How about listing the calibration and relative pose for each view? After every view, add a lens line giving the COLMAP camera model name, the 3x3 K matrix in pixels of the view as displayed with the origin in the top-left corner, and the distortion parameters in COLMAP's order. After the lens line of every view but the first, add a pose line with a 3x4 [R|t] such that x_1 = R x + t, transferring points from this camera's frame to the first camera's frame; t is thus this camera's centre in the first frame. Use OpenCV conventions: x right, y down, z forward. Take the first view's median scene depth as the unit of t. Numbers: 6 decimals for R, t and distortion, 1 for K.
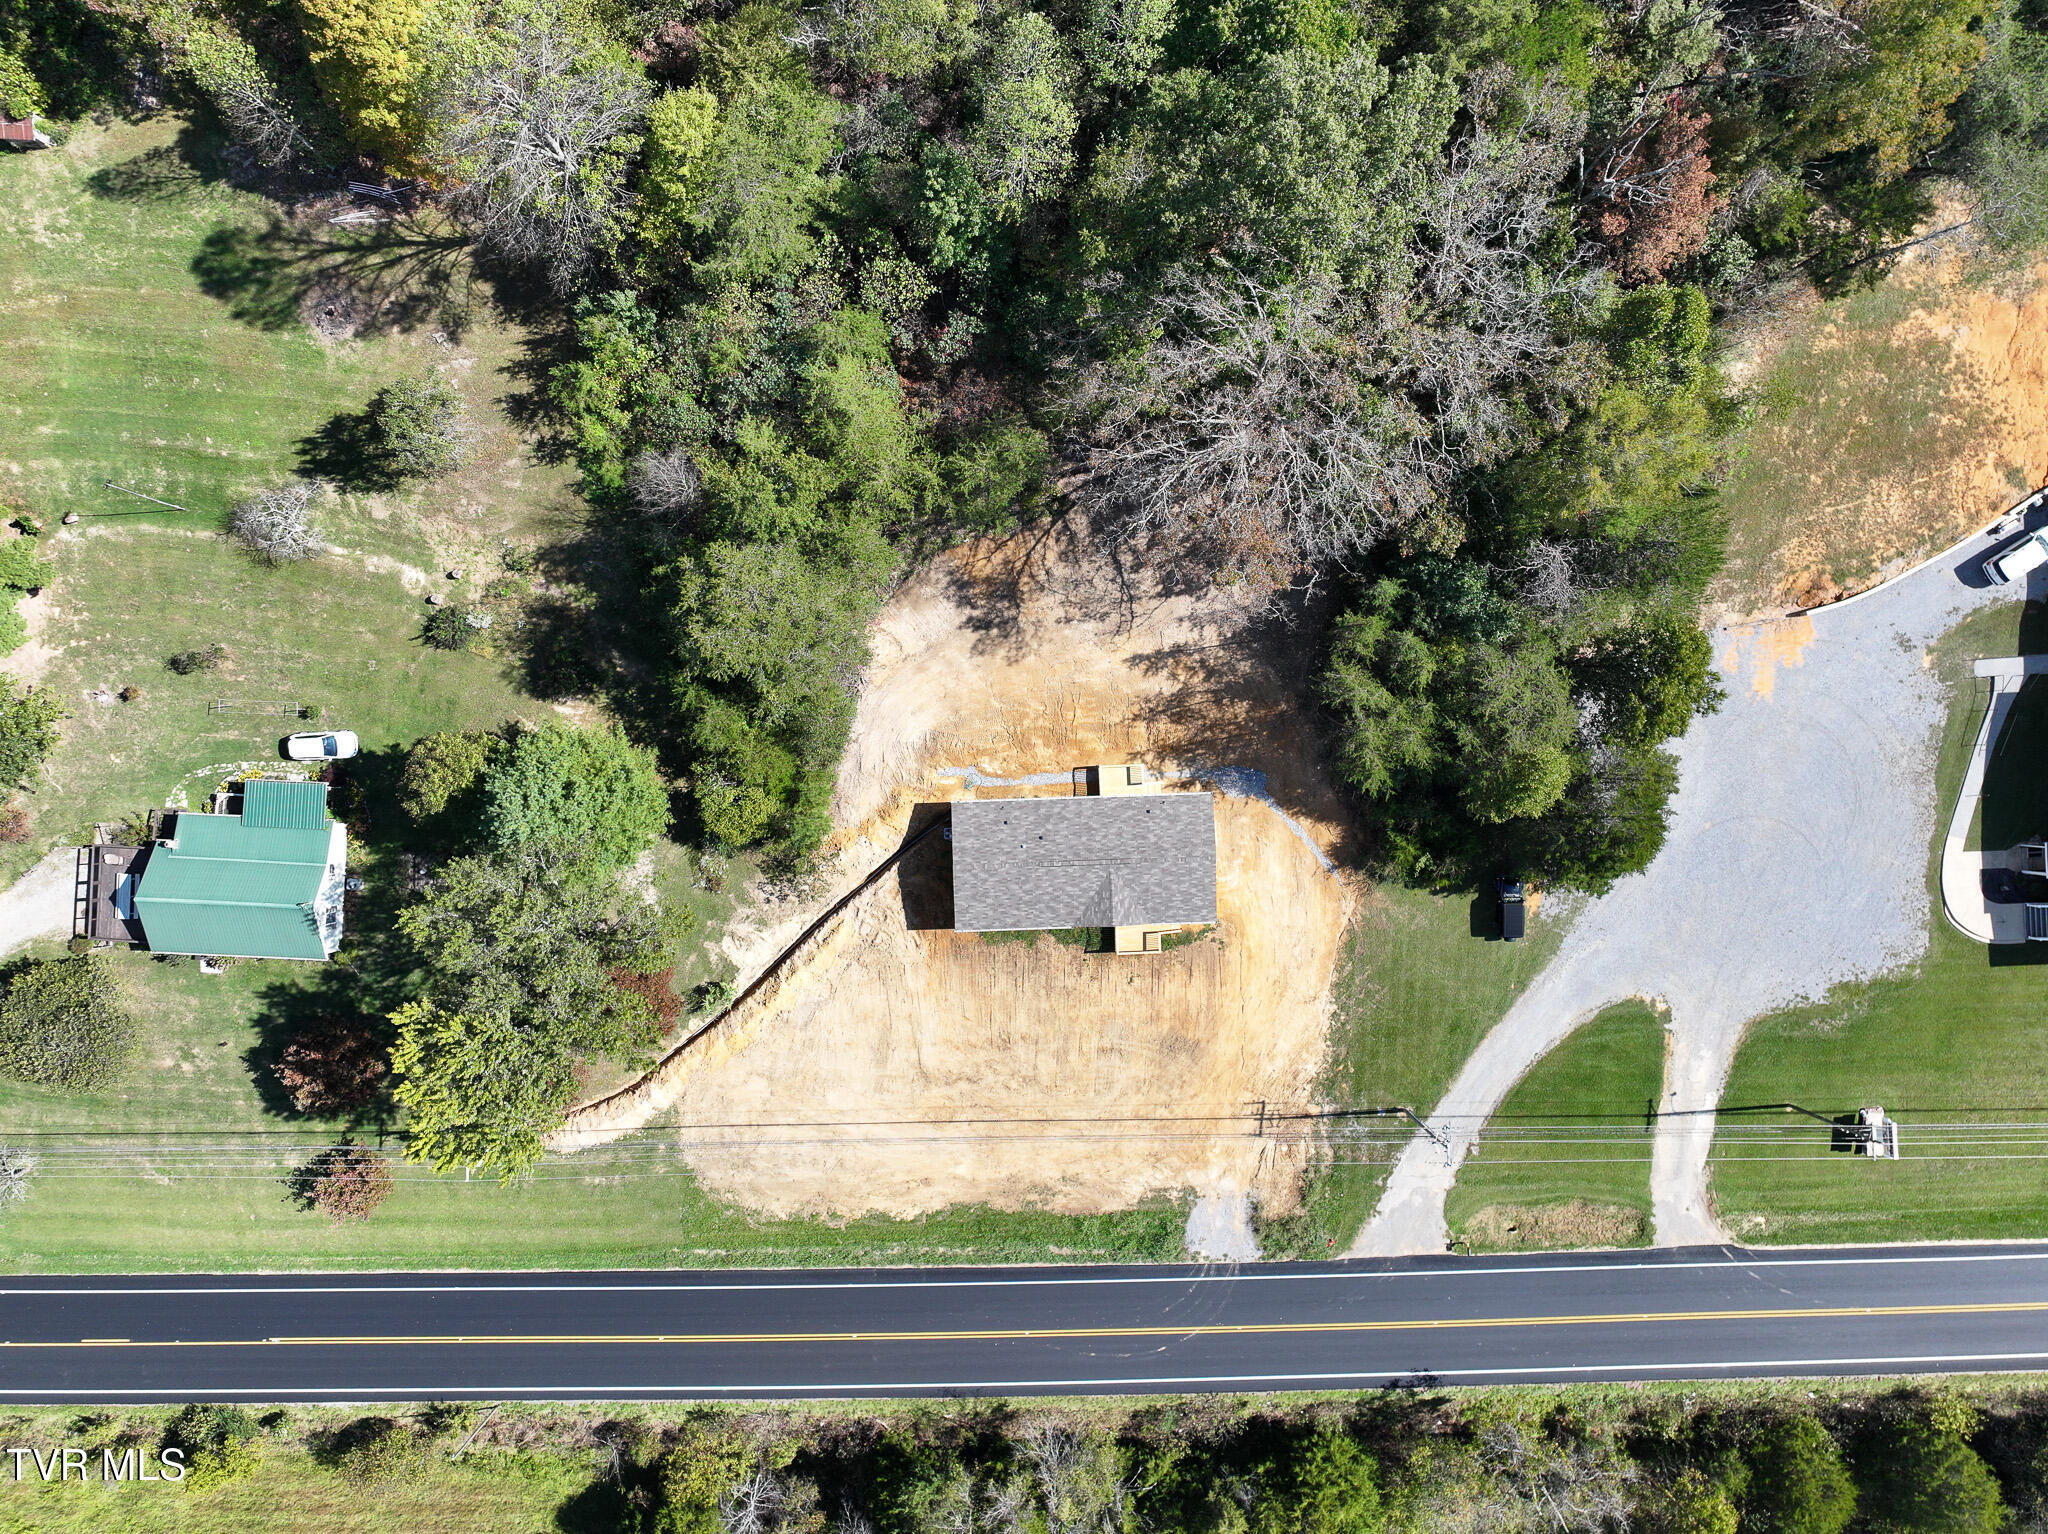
lens RADIAL K [[1402.7, 0, 1024.0], [0, 1402.7, 767.0], [0, 0, 1]] dist [0.020868, -0.021355]
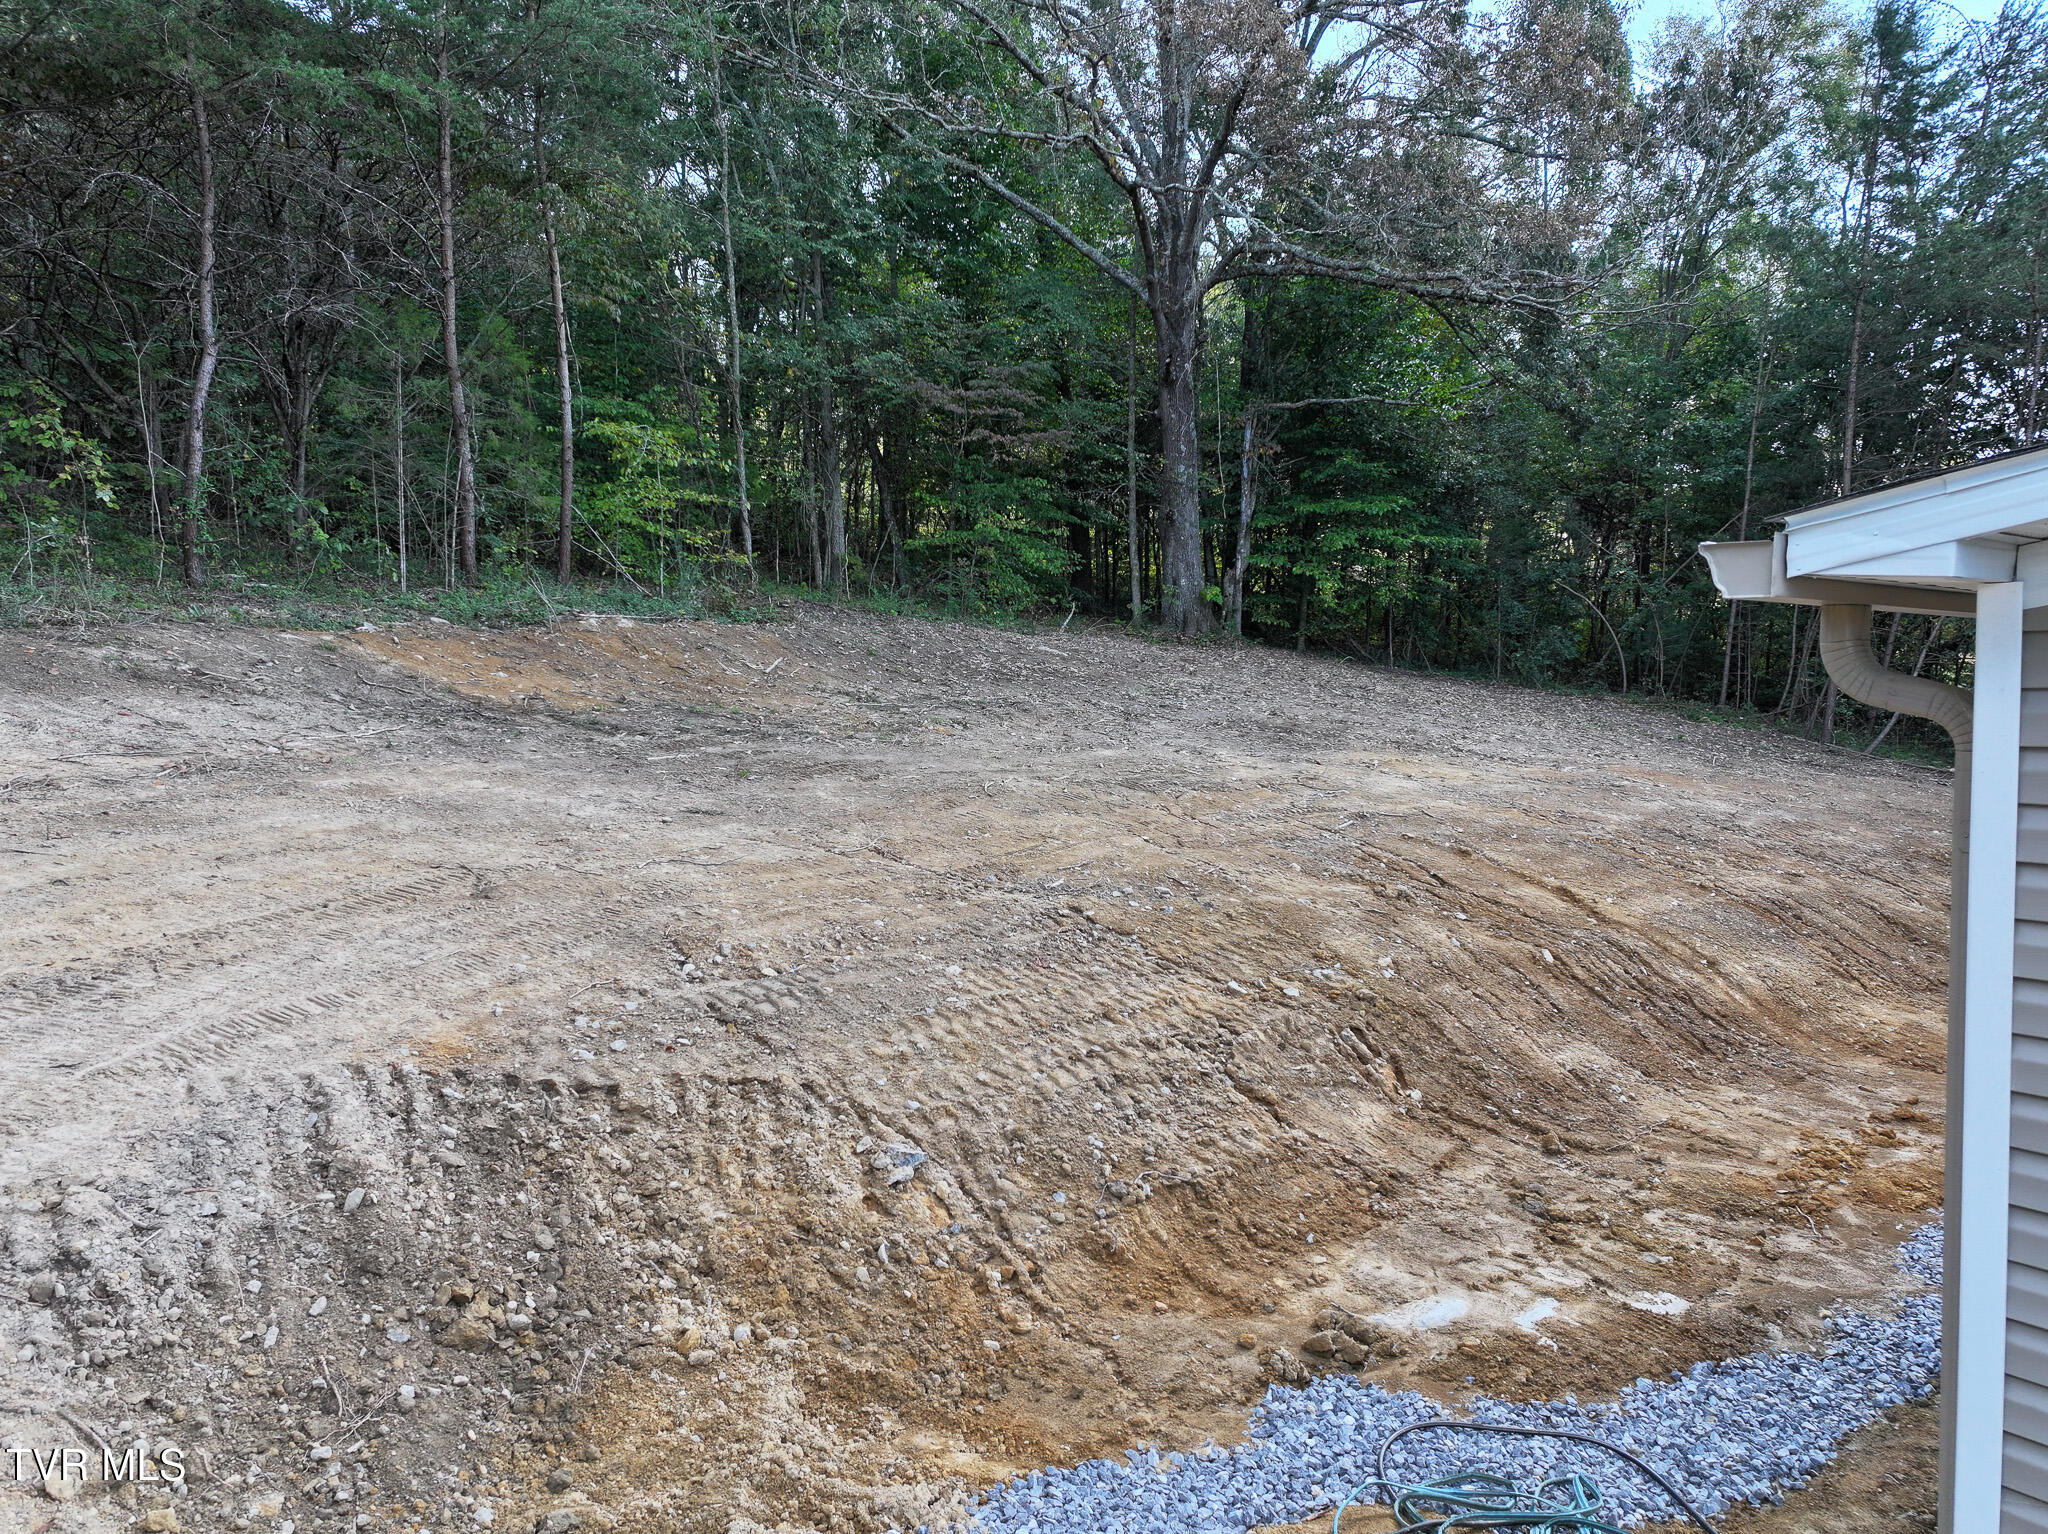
lens RADIAL K [[1432.4, 0, 1027.5], [0, 1432.4, 763.7], [0, 0, 1]] dist [-0.000001, 0.010487]
pose [[0.807700, -0.032373, 0.588704, -0.078595], [0.589557, 0.055519, -0.805817, 0.038251], [-0.006598, 0.997933, 0.063929, 0.951764]]
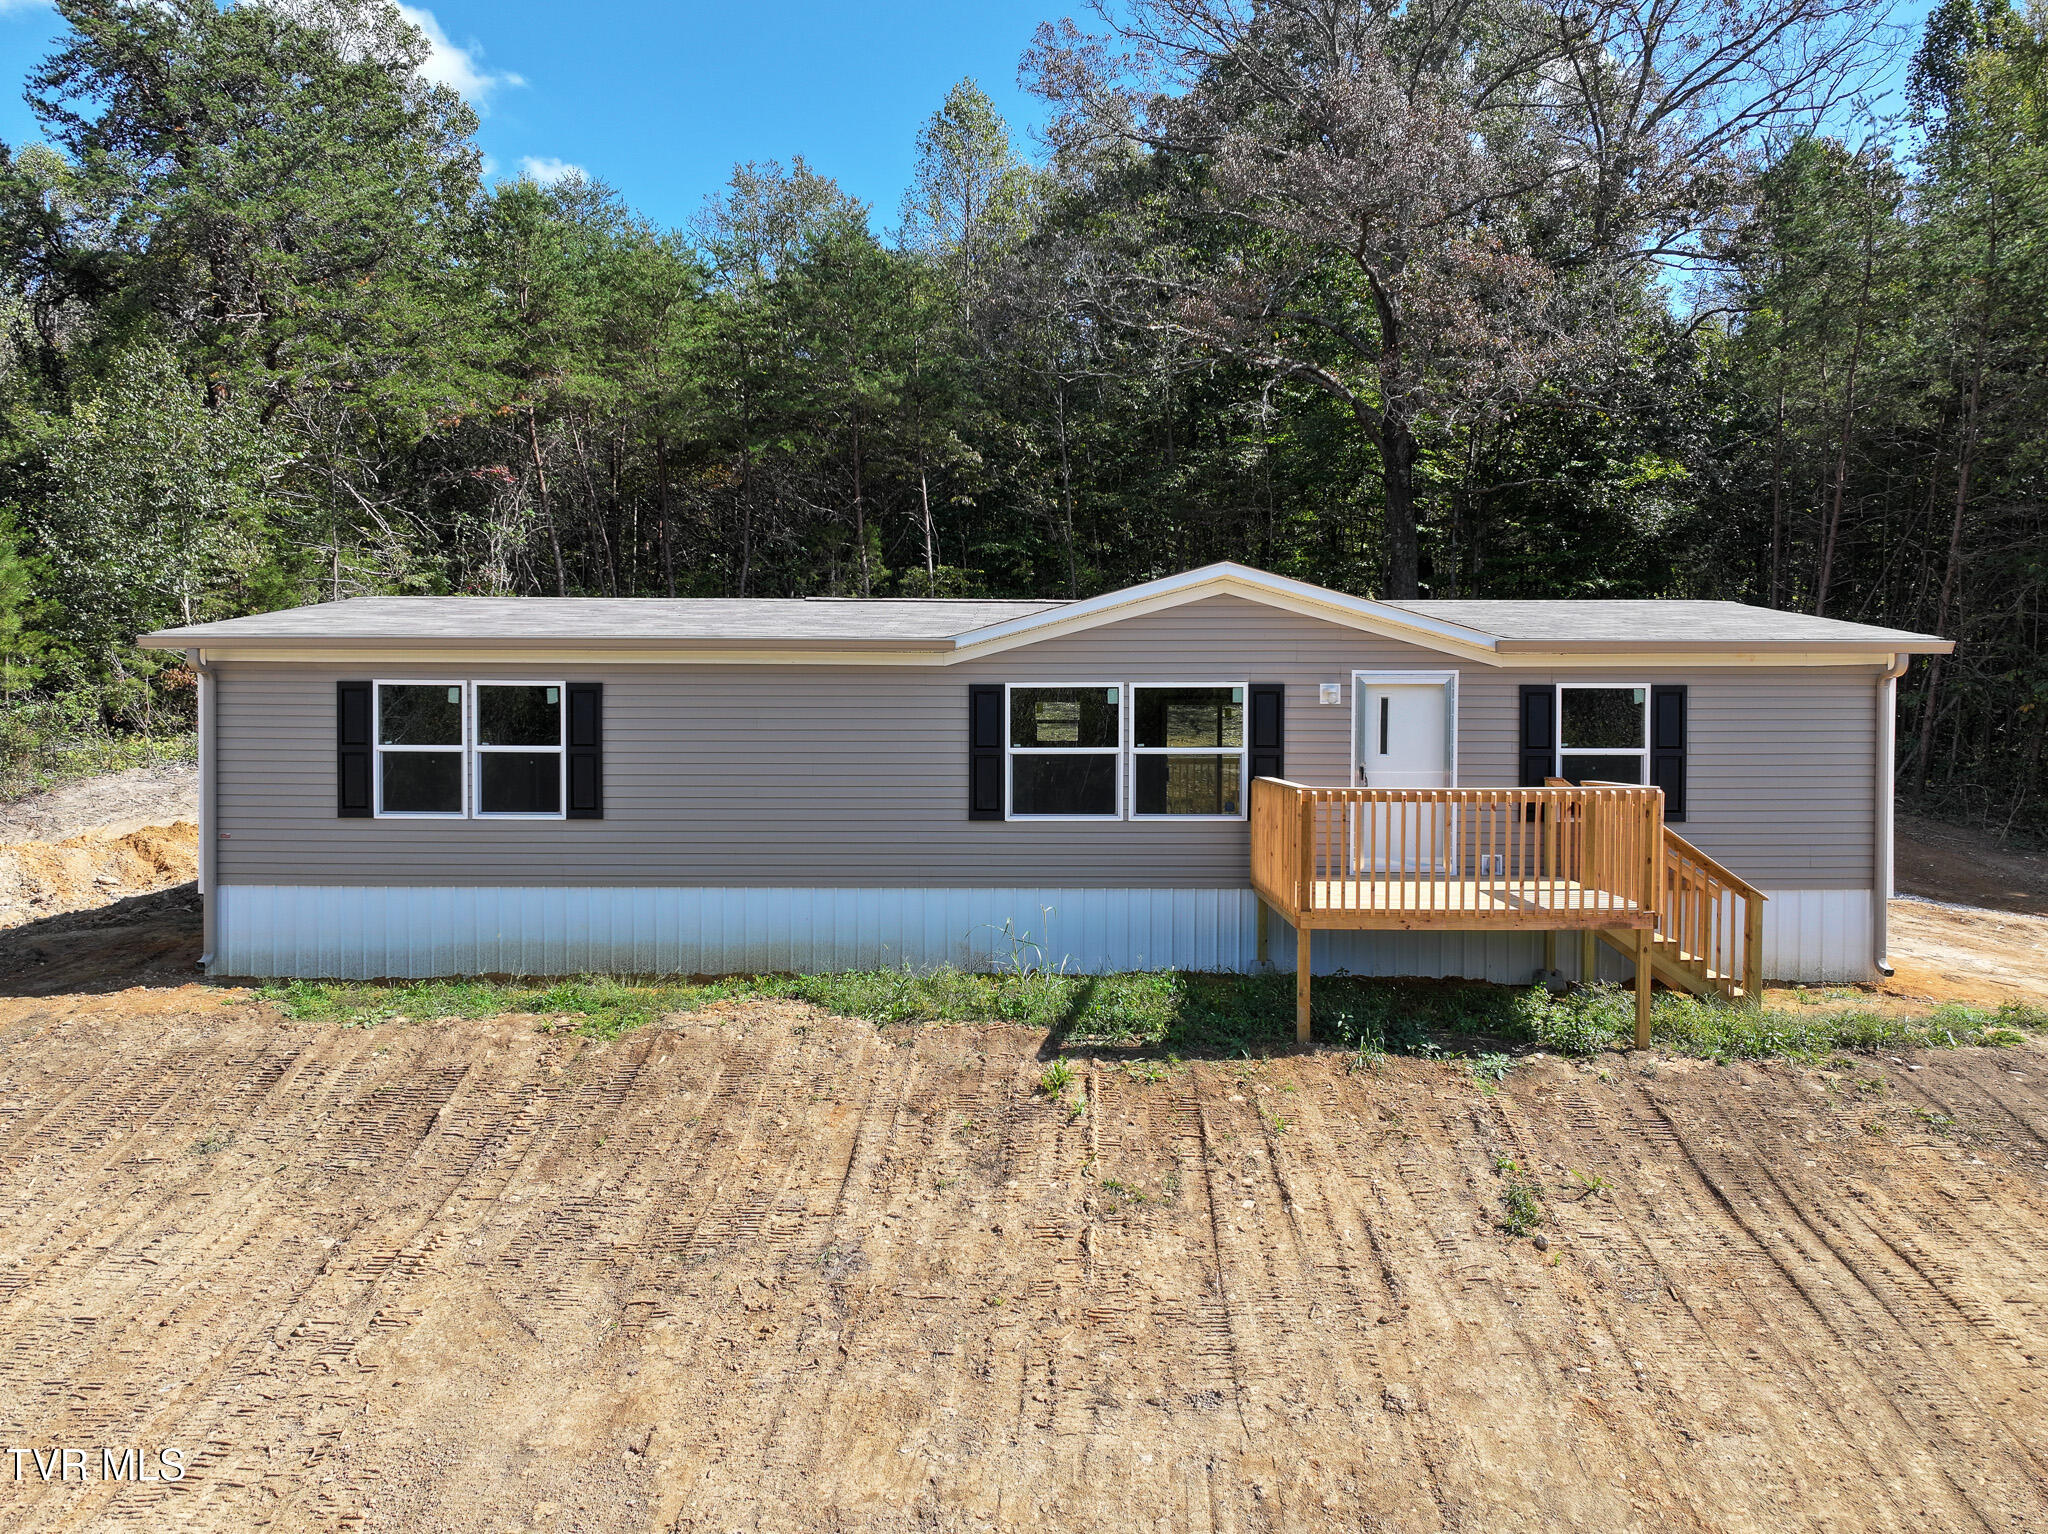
lens RADIAL K [[1432.4, 0, 1027.5], [0, 1432.4, 763.7], [0, 0, 1]] dist [-0.000001, 0.010487]
pose [[0.999432, -0.001221, -0.033686, 0.045060], [-0.033595, 0.045813, -0.998385, 0.248669], [0.002762, 0.998949, 0.045746, 0.953674]]
